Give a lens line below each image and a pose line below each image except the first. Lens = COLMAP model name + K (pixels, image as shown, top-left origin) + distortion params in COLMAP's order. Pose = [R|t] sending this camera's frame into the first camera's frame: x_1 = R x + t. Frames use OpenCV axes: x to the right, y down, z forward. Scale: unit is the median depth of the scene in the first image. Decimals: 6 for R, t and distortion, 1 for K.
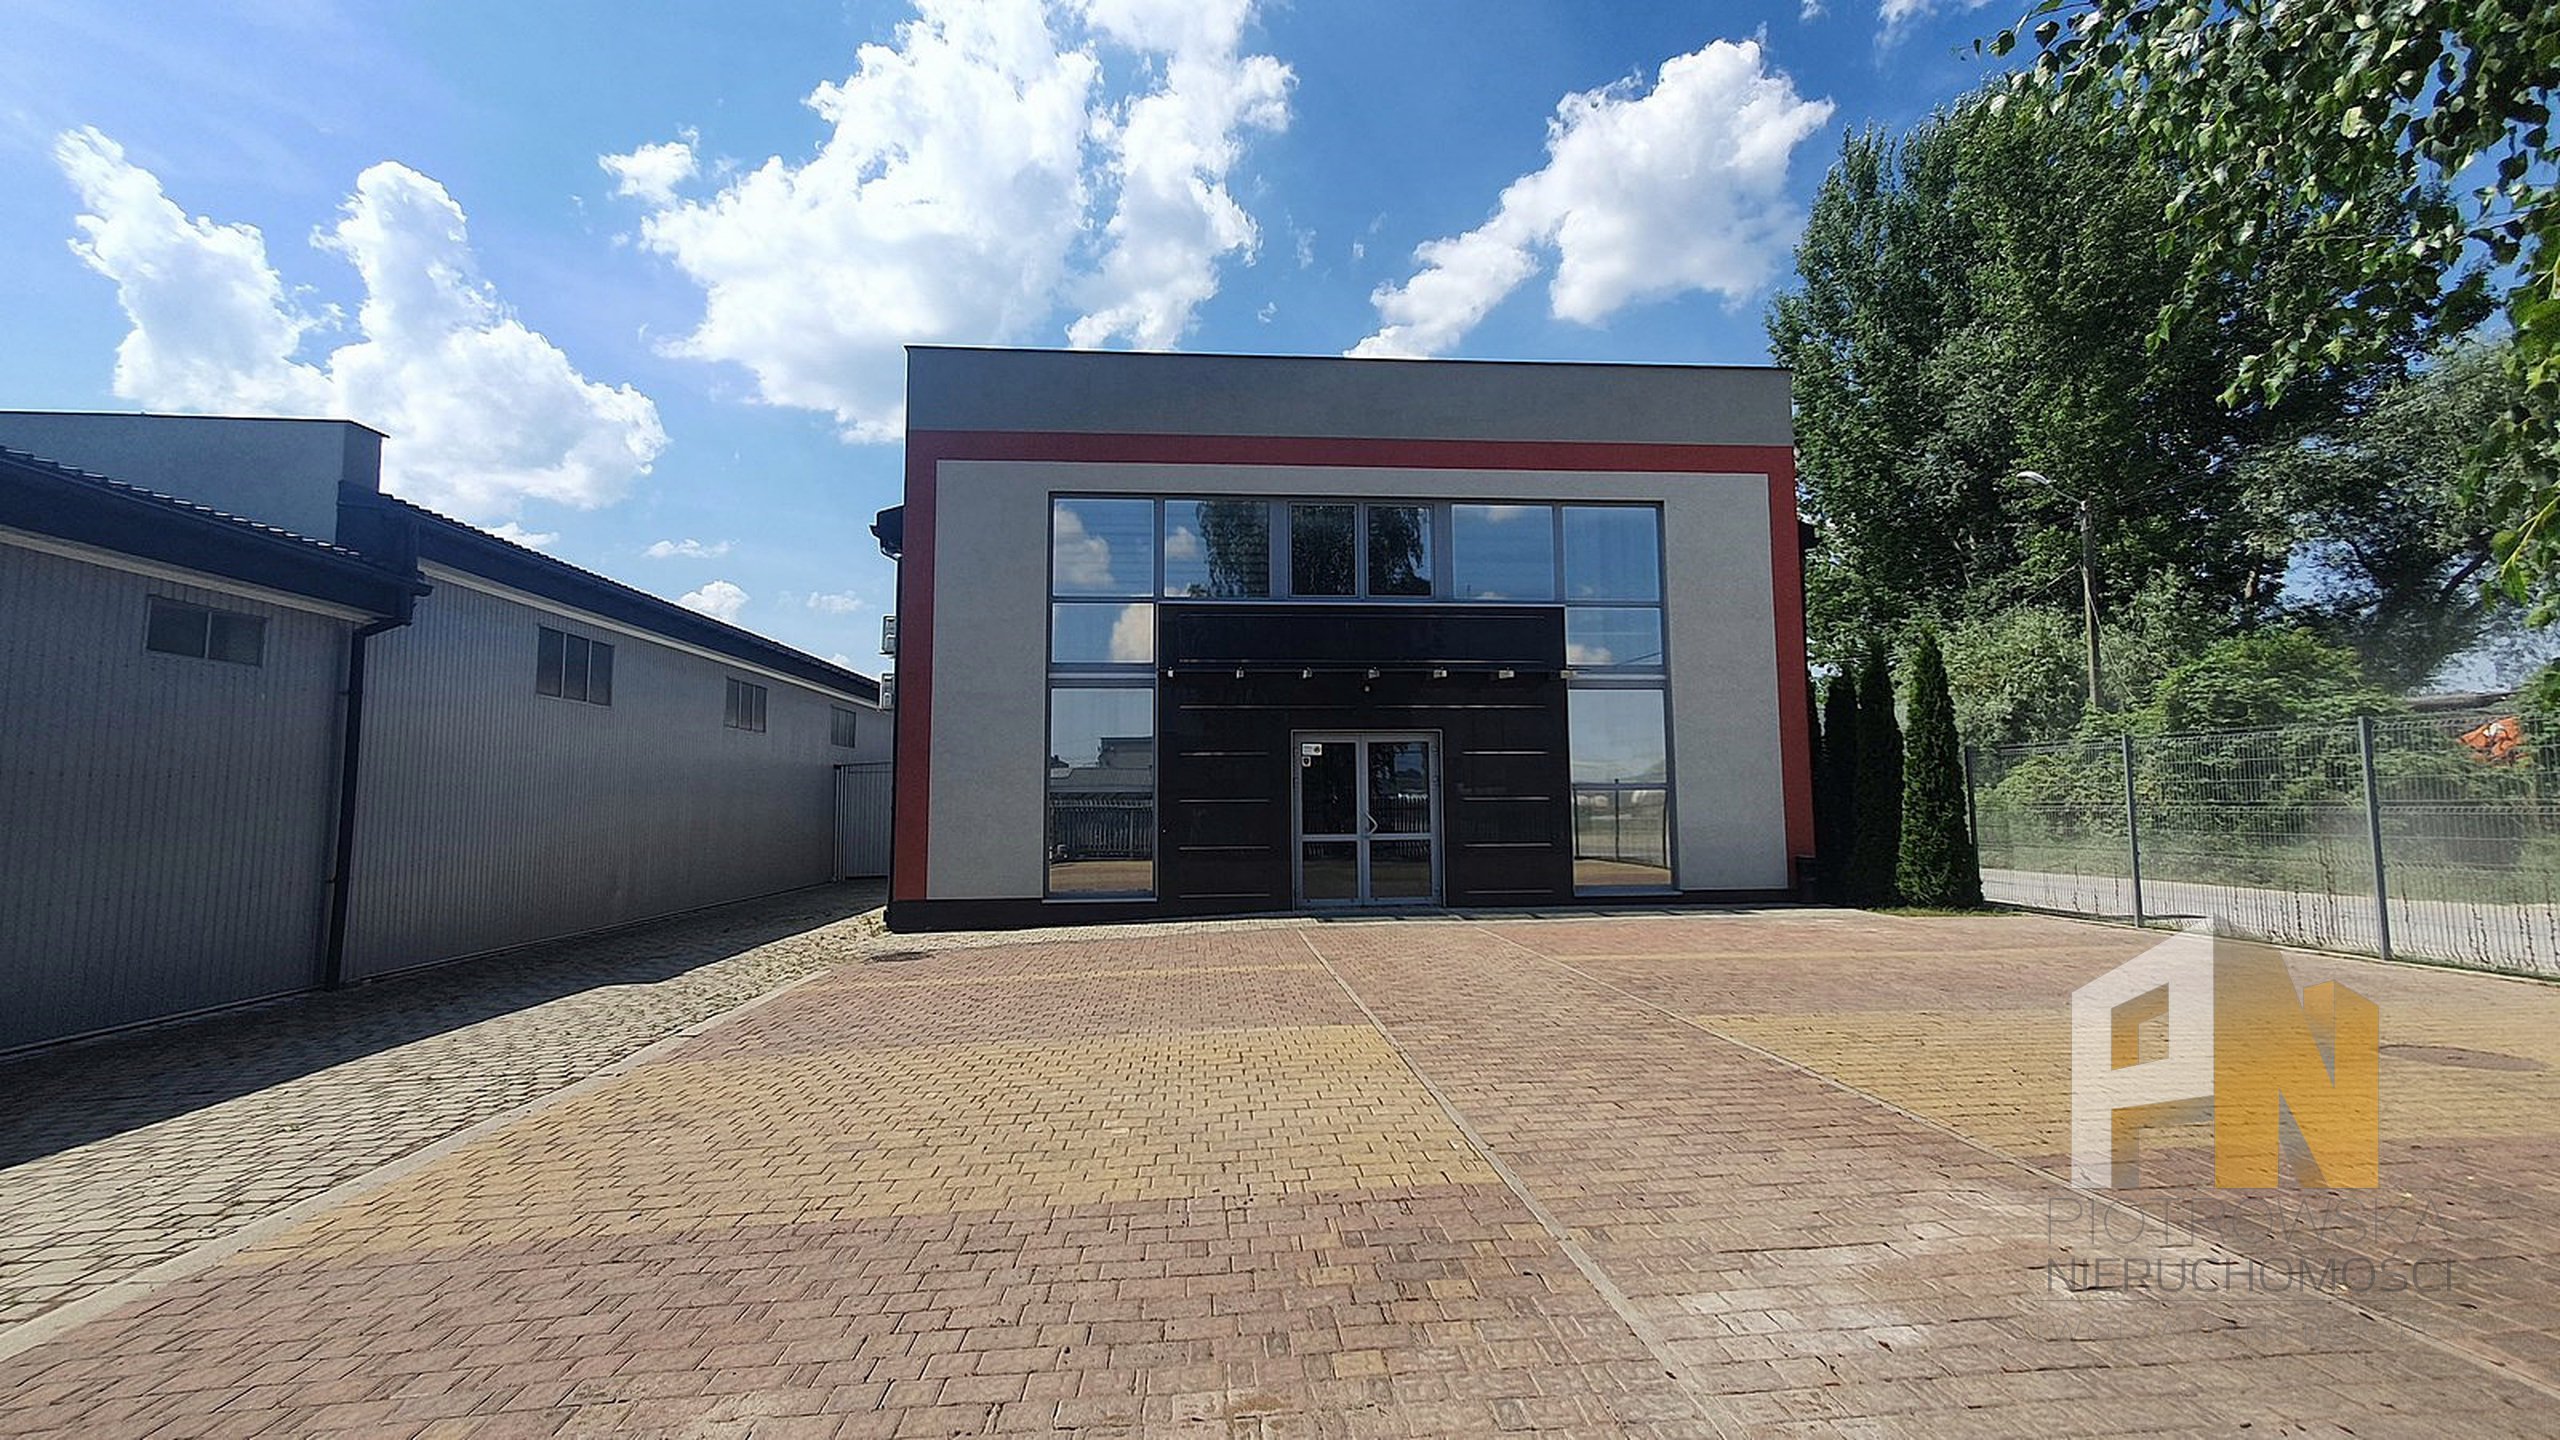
lens RADIAL K [[1132.9, 0, 1288.1], [0, 1132.9, 694.7], [0, 0, 1]] dist [0.010038, -0.000164]
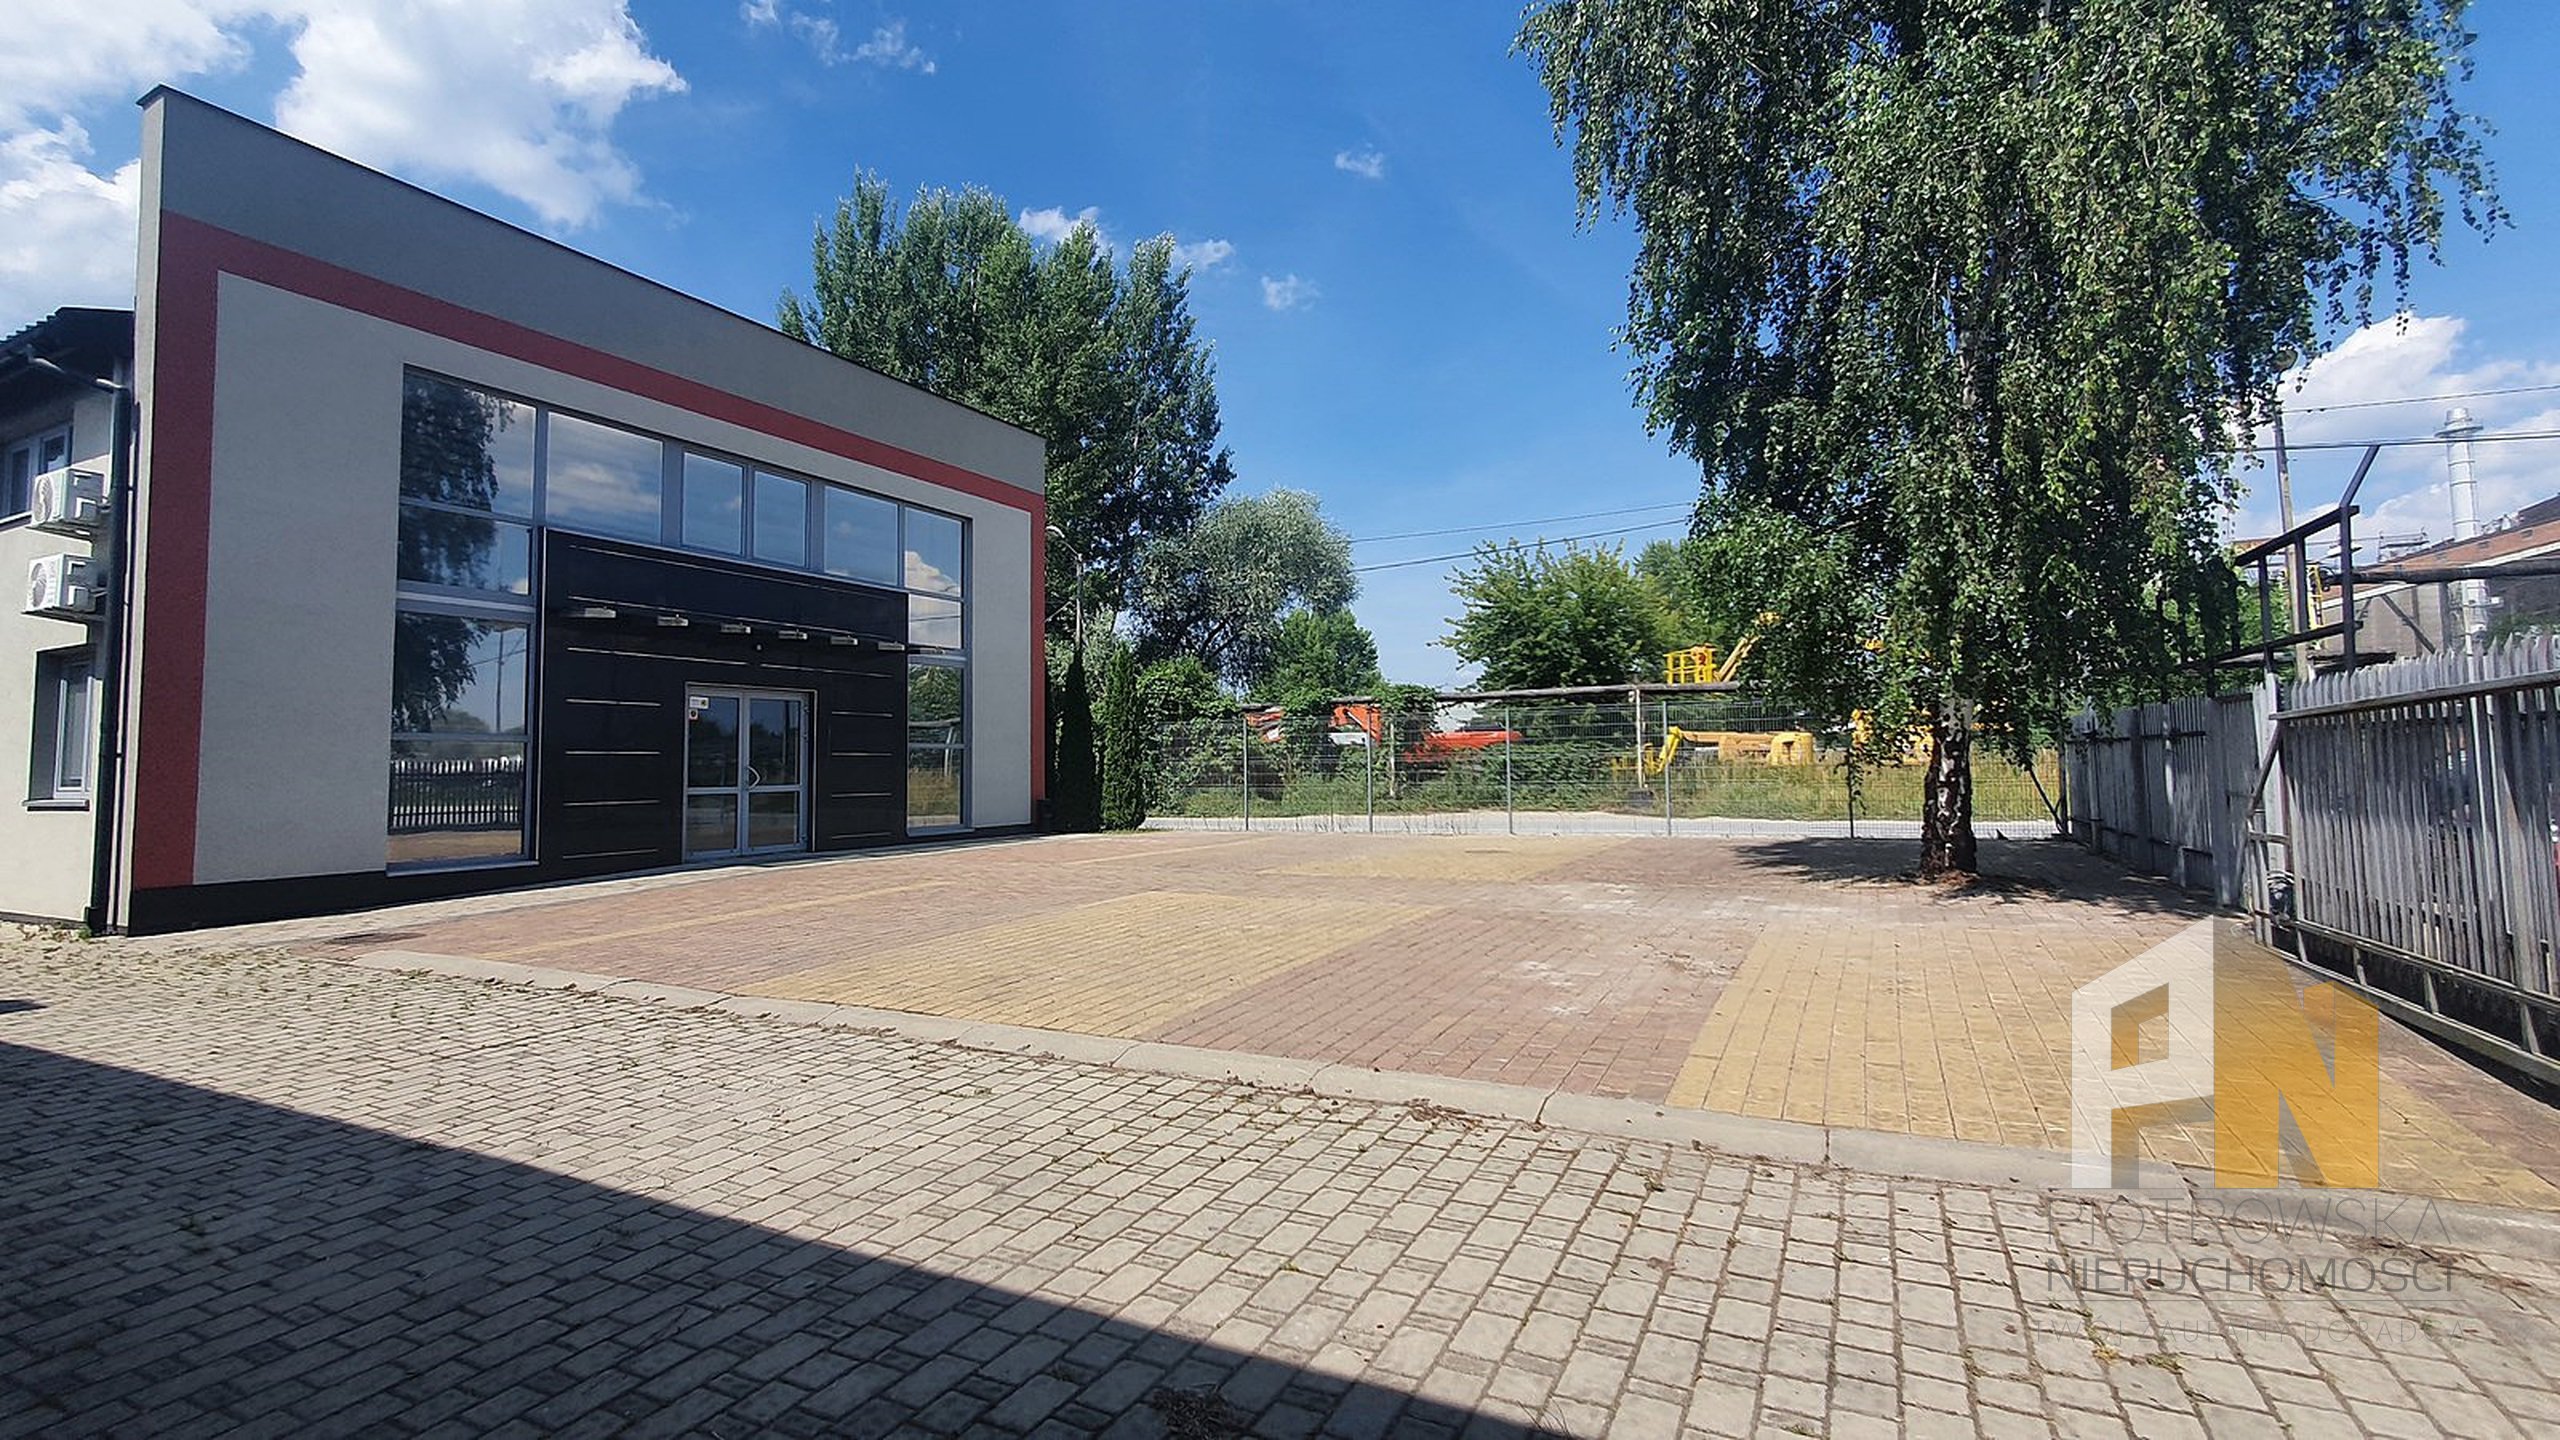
lens RADIAL K [[1132.9, 0, 1288.1], [0, 1132.9, 694.7], [0, 0, 1]] dist [0.010038, -0.000164]
pose [[0.529355, 0.057480, 0.846451, -0.549162], [-0.071980, 0.997148, -0.022698, 0.027095], [-0.845342, -0.048912, 0.531982, 0.034074]]
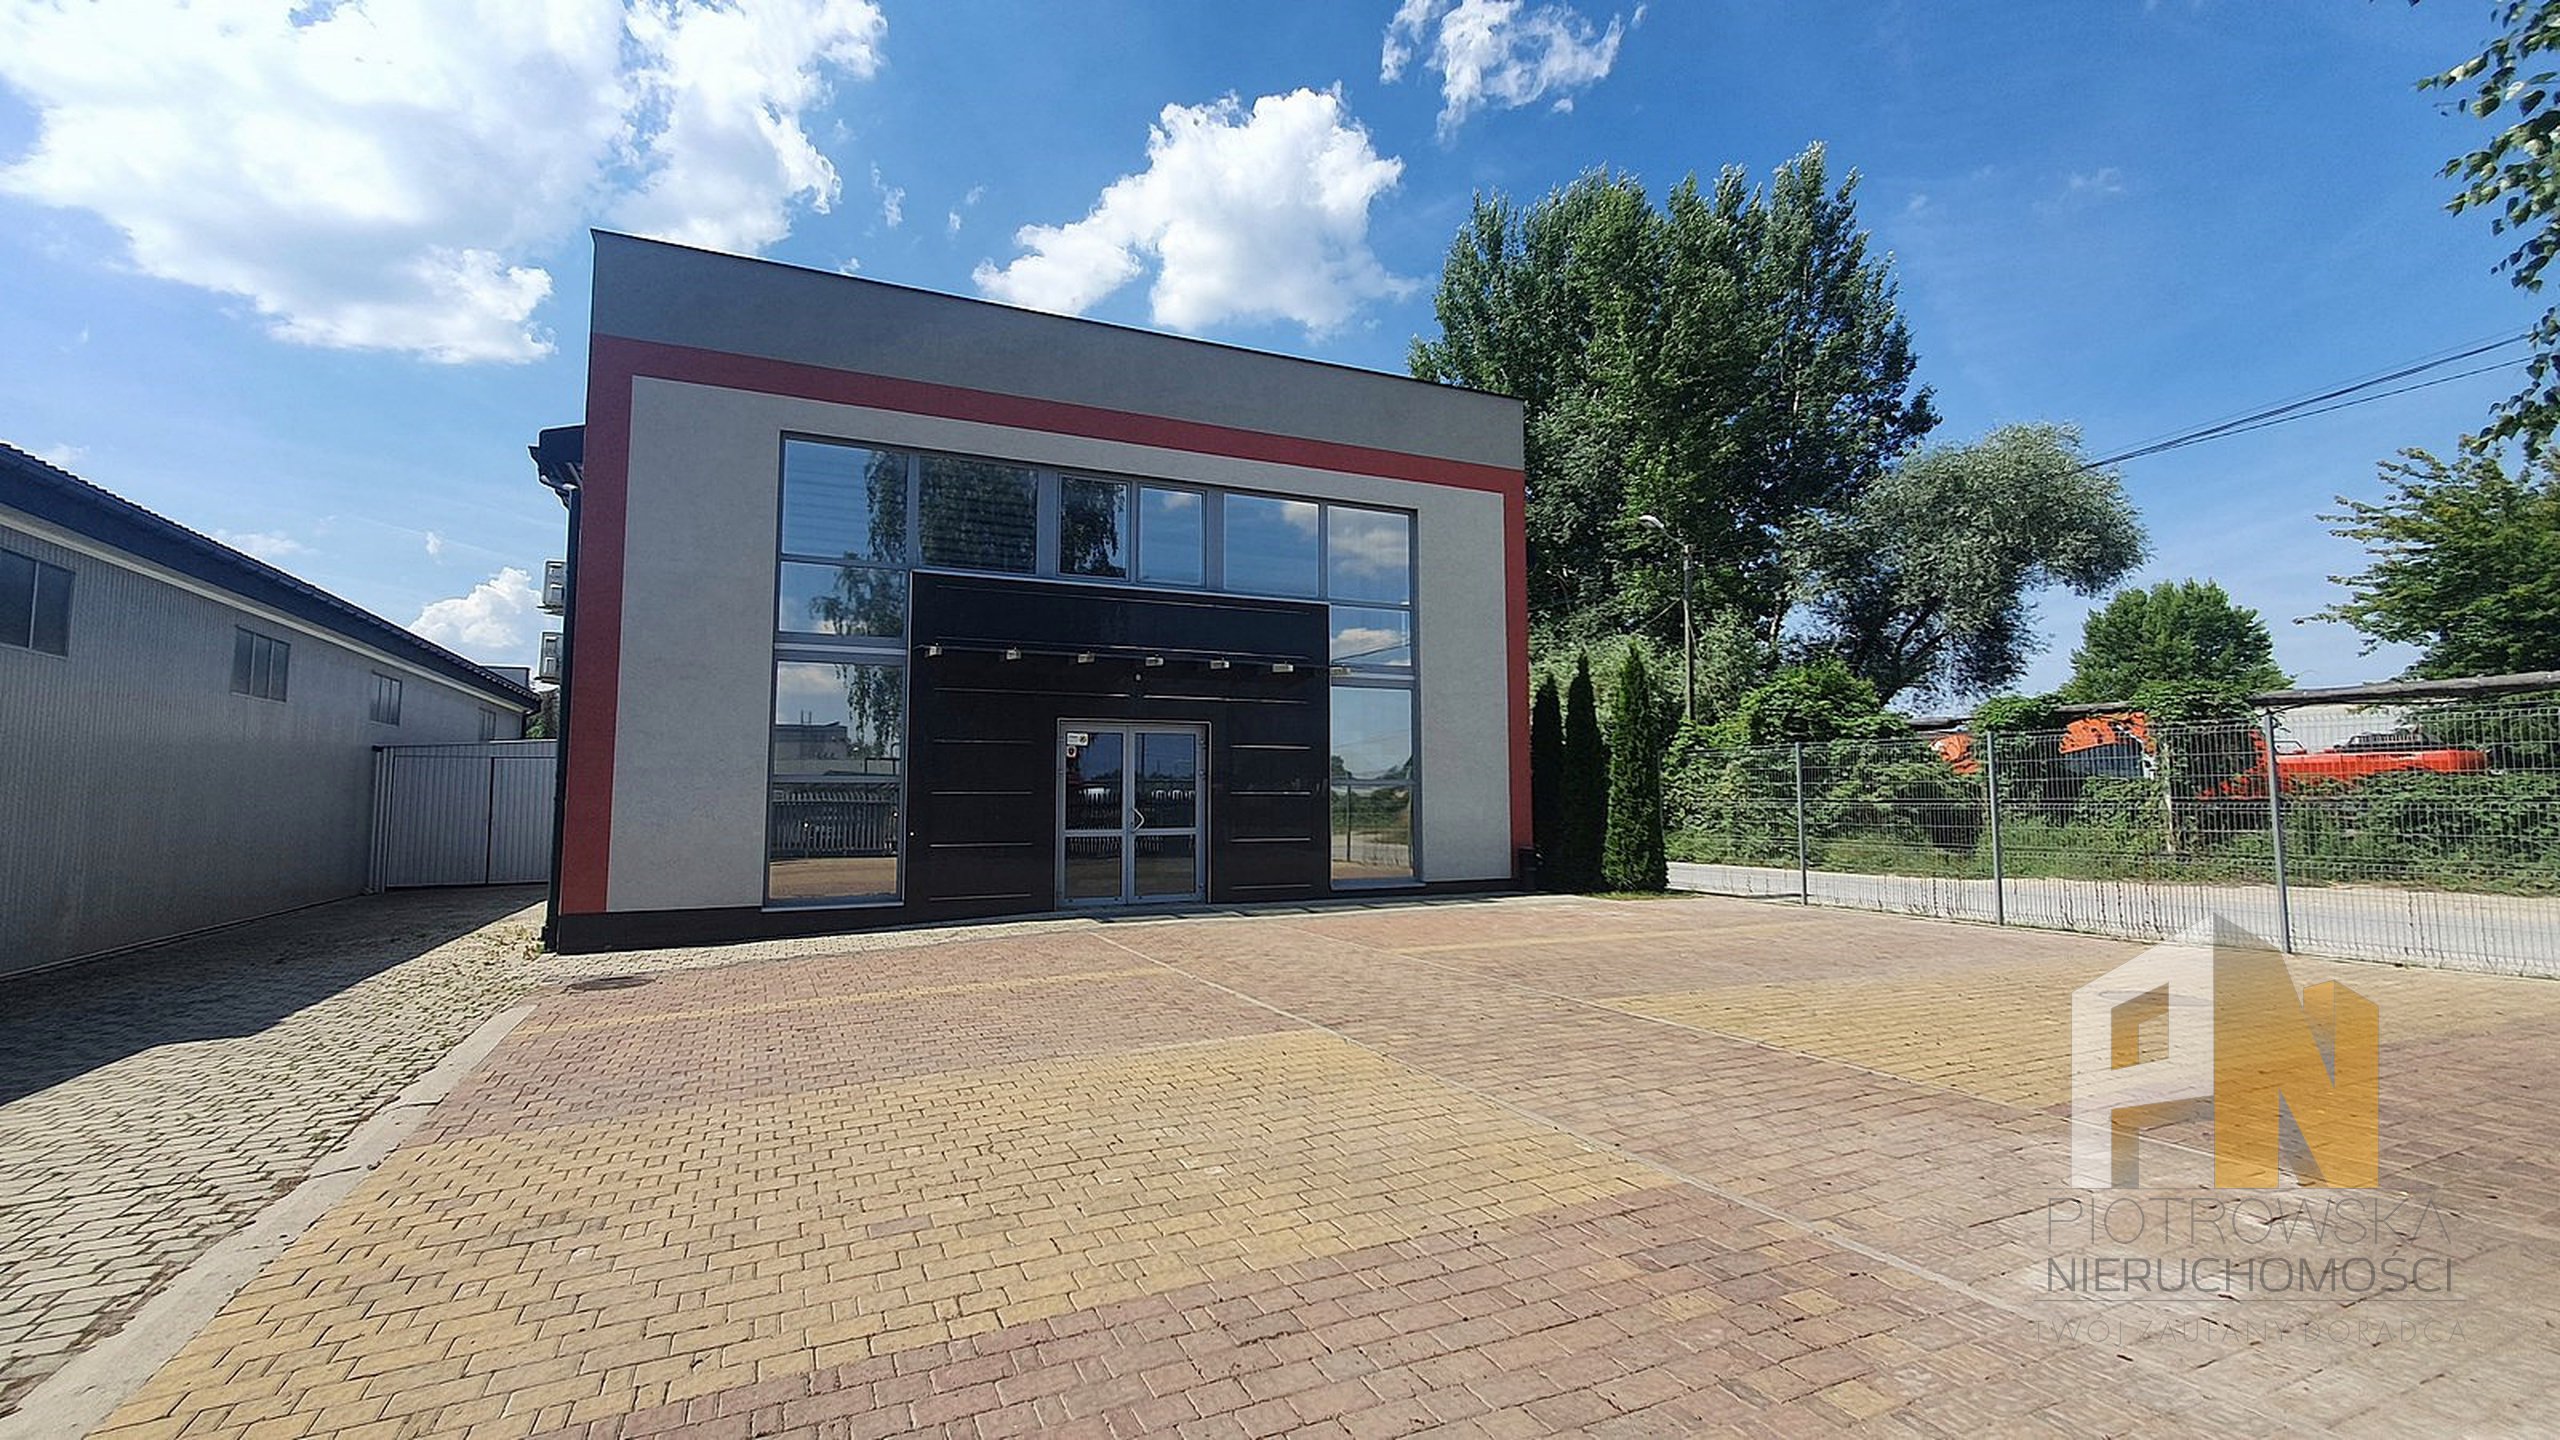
lens RADIAL K [[1132.9, 0, 1288.1], [0, 1132.9, 694.7], [0, 0, 1]] dist [0.010038, -0.000164]
pose [[0.937632, 0.037748, 0.345574, -0.140861], [-0.038761, 0.999241, -0.003981, 0.008480], [-0.345462, -0.009662, 0.938383, 0.060510]]
